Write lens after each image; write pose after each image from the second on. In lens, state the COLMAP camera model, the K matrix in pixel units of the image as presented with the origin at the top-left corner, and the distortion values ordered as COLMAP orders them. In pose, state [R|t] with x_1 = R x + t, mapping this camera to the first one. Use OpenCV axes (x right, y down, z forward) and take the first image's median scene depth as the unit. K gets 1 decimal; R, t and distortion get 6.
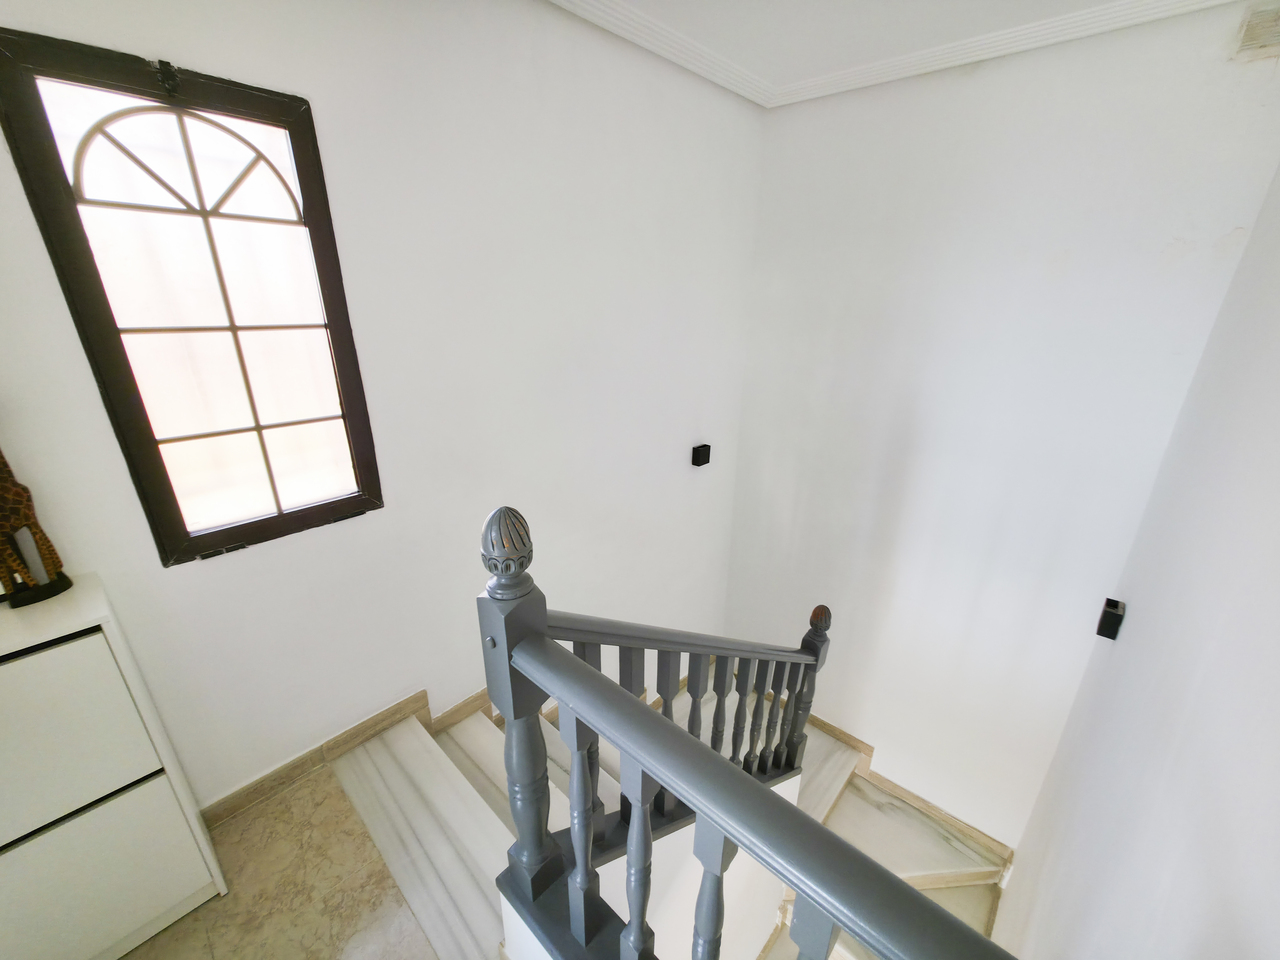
lens RADIAL K [[511.7, 0, 642.7], [0, 511.7, 489.4], [0, 0, 1]] dist [-0.002137, 0.001081]
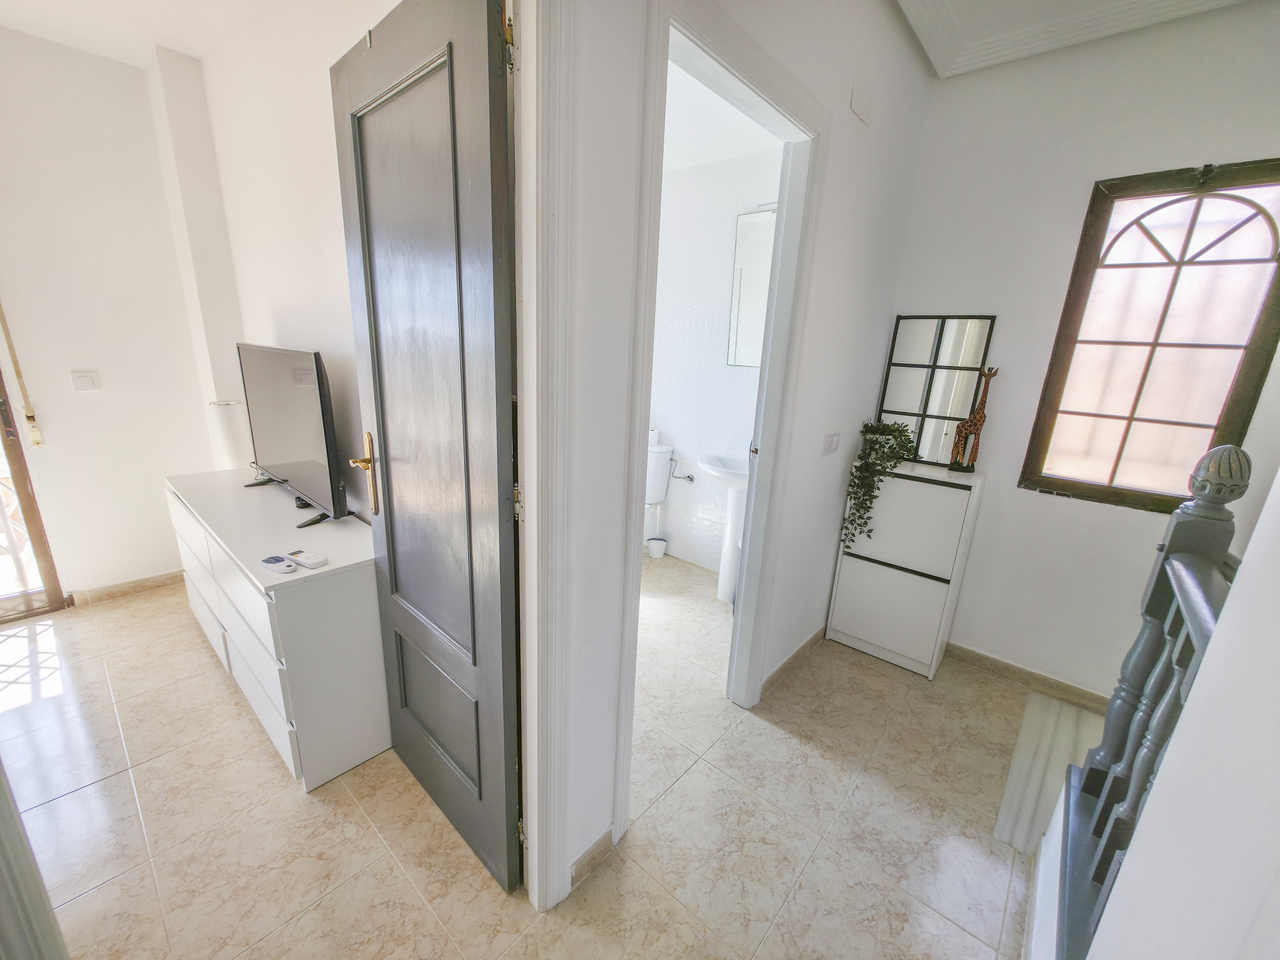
lens RADIAL K [[511.7, 0, 639.8], [0, 511.7, 487.6], [0, 0, 1]] dist [-0.002137, 0.001081]
pose [[0.025742, 0.261666, -0.964815, 0.587898], [-0.401177, 0.886712, 0.229780, 0.265501], [0.915639, 0.381146, 0.127800, -0.289761]]
